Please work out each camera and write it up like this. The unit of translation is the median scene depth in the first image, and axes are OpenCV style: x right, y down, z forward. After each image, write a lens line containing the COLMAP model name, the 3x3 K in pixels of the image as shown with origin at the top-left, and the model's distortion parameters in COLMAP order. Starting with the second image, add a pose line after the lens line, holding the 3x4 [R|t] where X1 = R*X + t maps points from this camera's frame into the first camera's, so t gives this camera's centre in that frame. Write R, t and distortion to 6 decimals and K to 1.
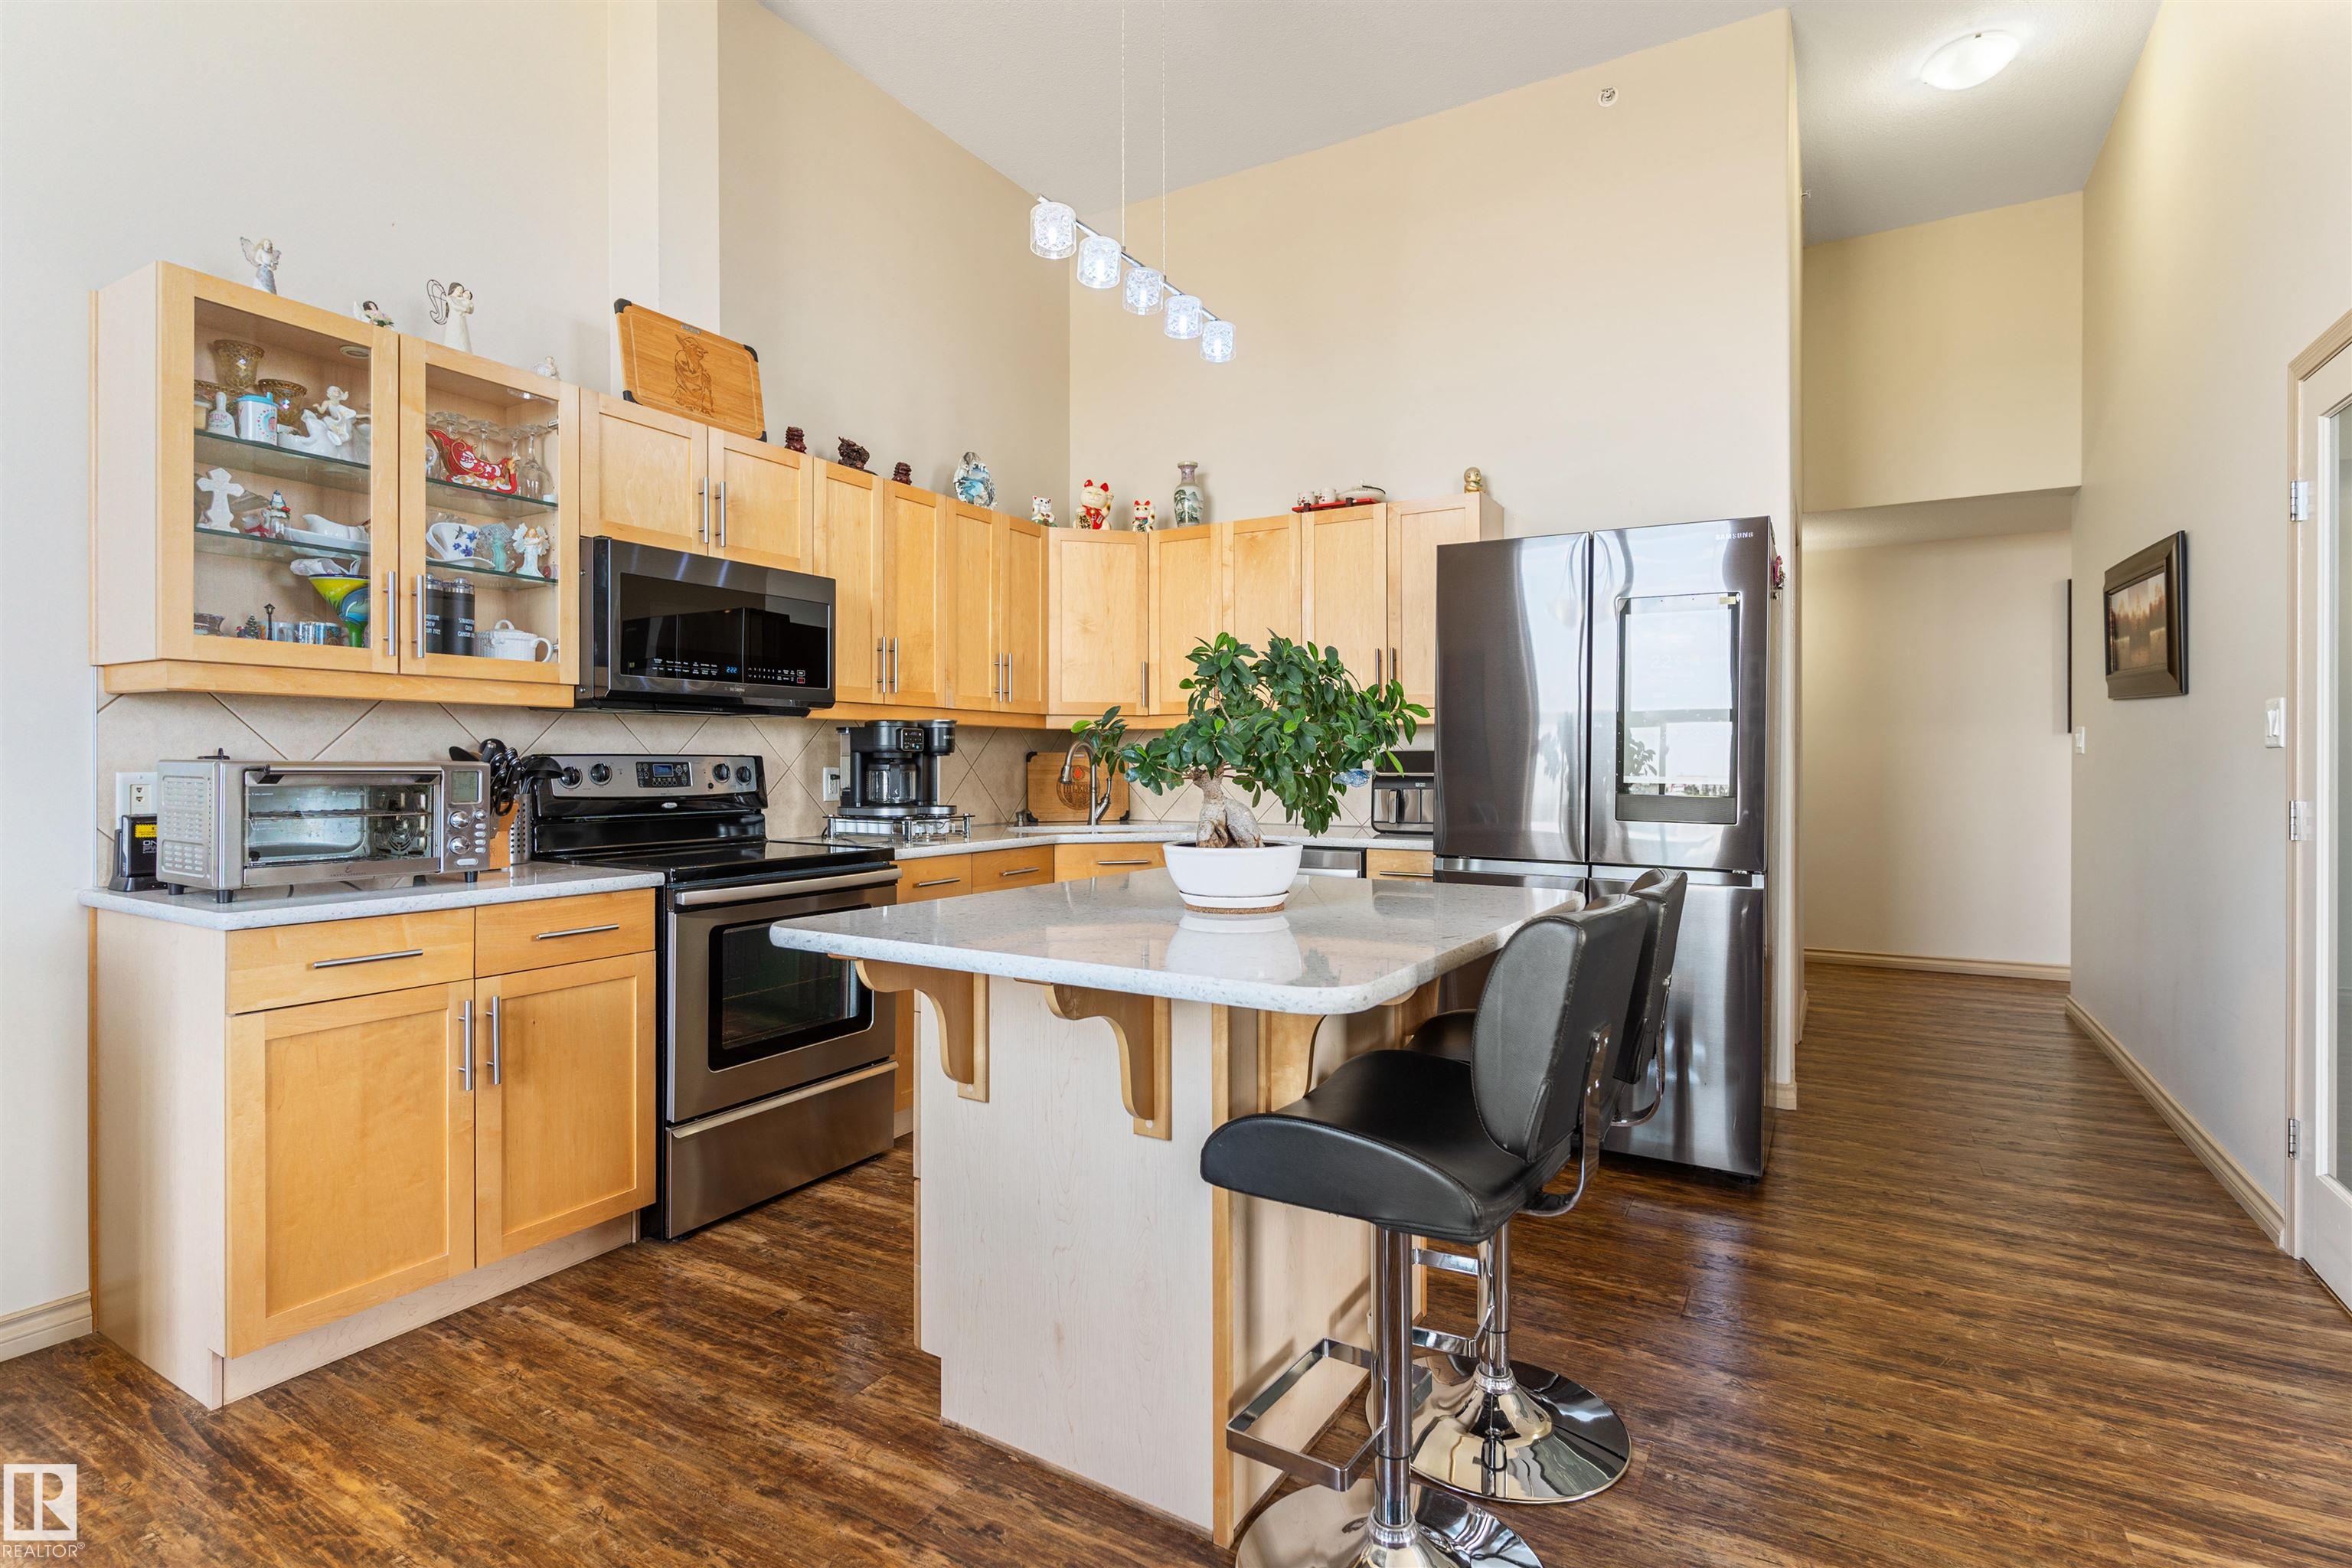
lens RADIAL K [[1136.8, 0, 1173.9], [0, 1136.8, 760.1], [0, 0, 1]] dist [0.001209, 0.000009]
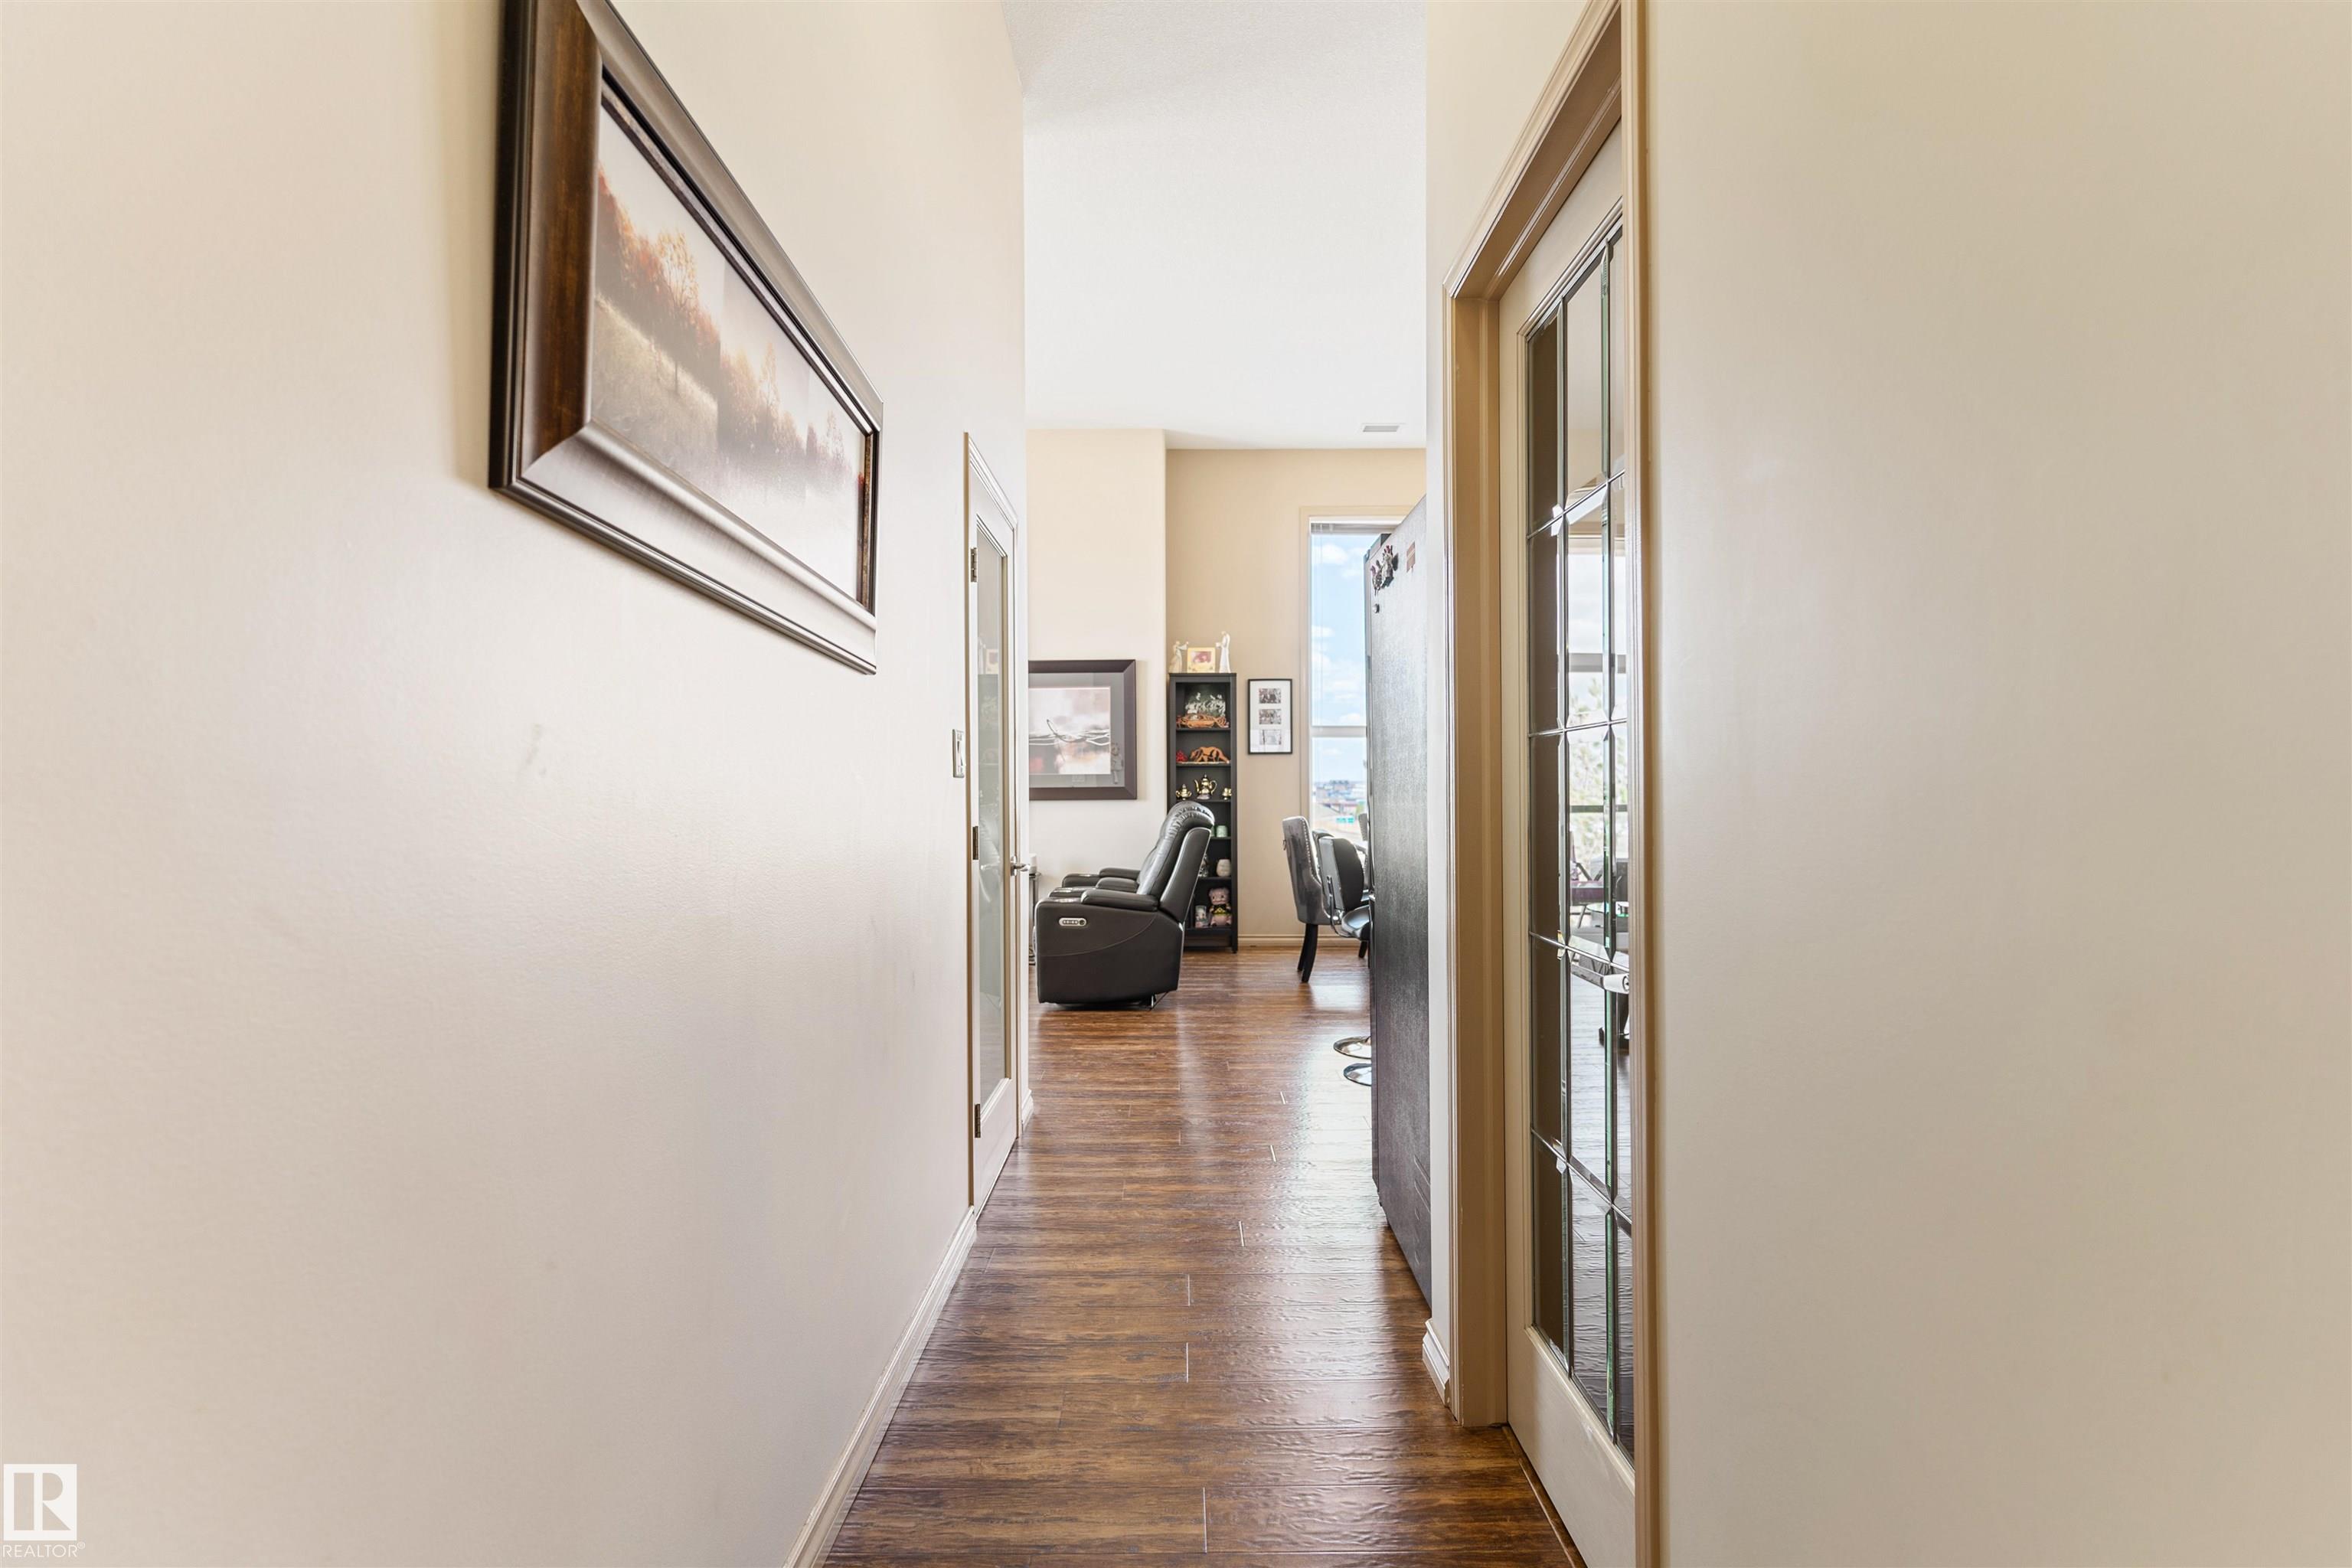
lens RADIAL K [[1136.8, 0, 1173.9], [0, 1136.8, 760.1], [0, 0, 1]] dist [0.001209, 0.000009]
pose [[-0.865857, -0.007146, -0.500241, 1.209742], [0.009922, 0.999456, -0.031453, 0.006792], [0.500193, -0.032197, -0.865315, 1.834167]]
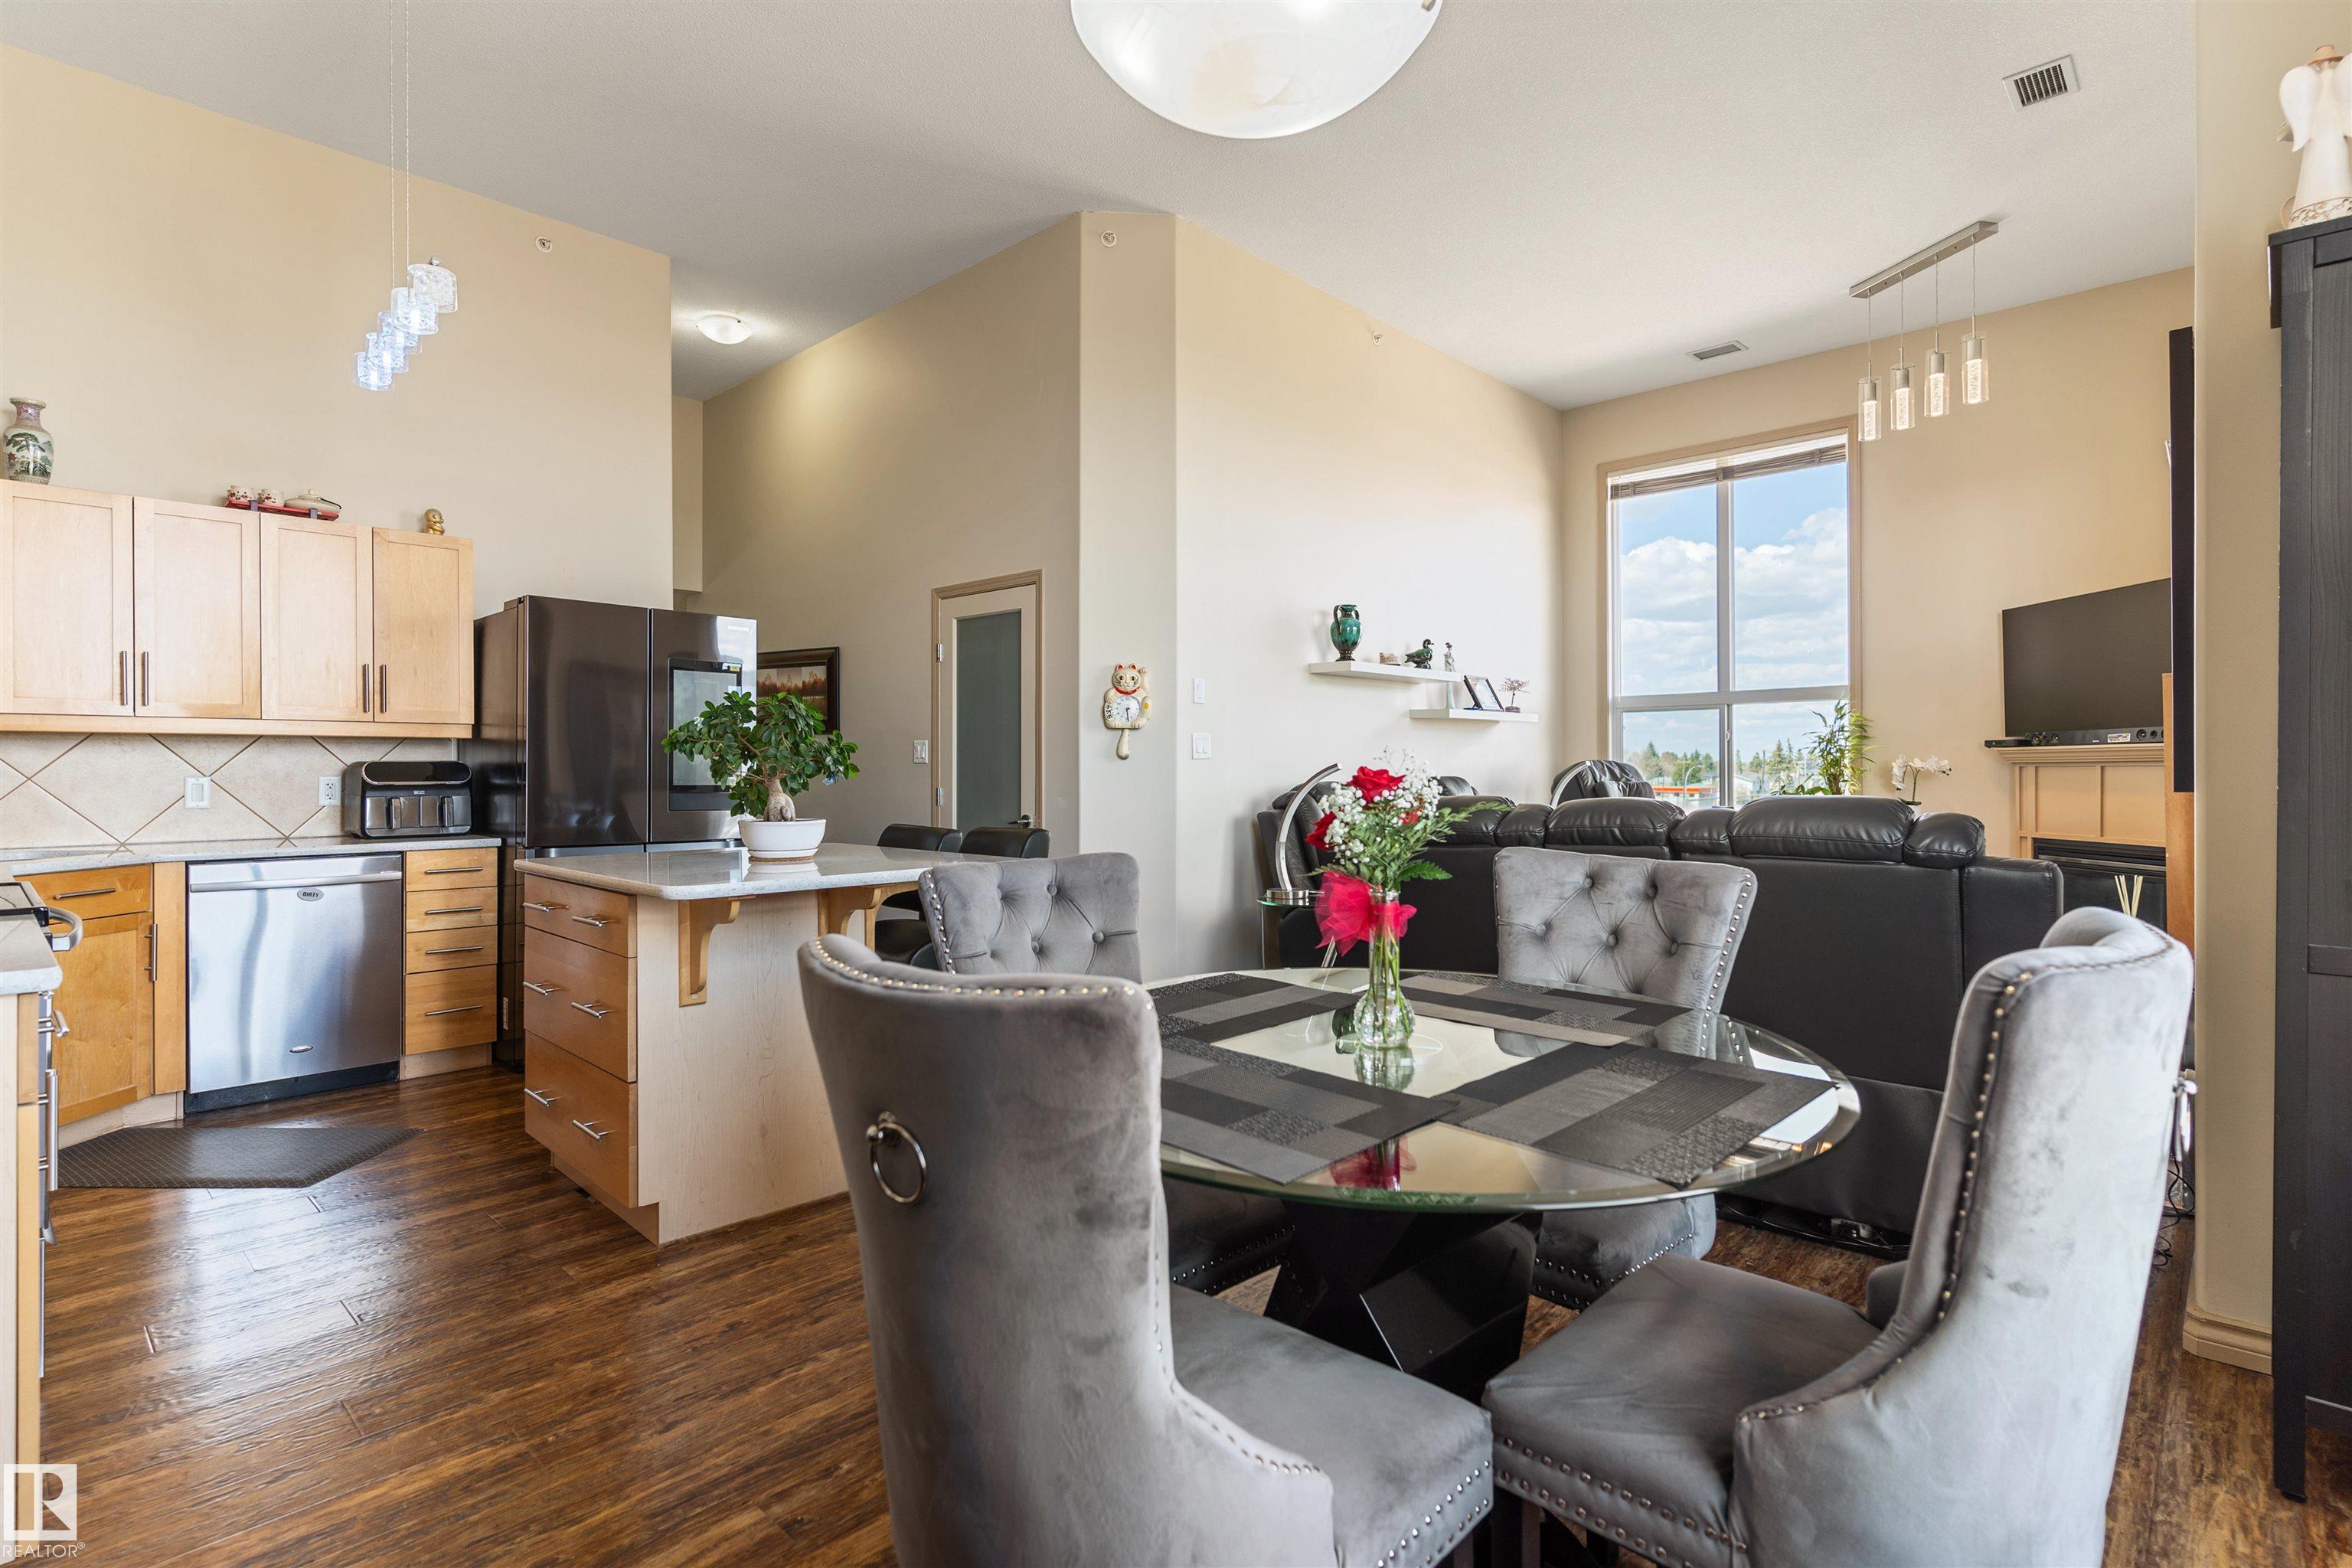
lens RADIAL K [[1136.1, 0, 1181.0], [0, 1136.1, 766.4], [0, 0, 1]] dist [0.001652, 0.000062]
pose [[0.217561, 0.002682, 0.976043, -0.931825], [0.000596, 0.999996, -0.002881, -0.000327], [-0.976047, 0.001209, 0.217558, 0.050874]]
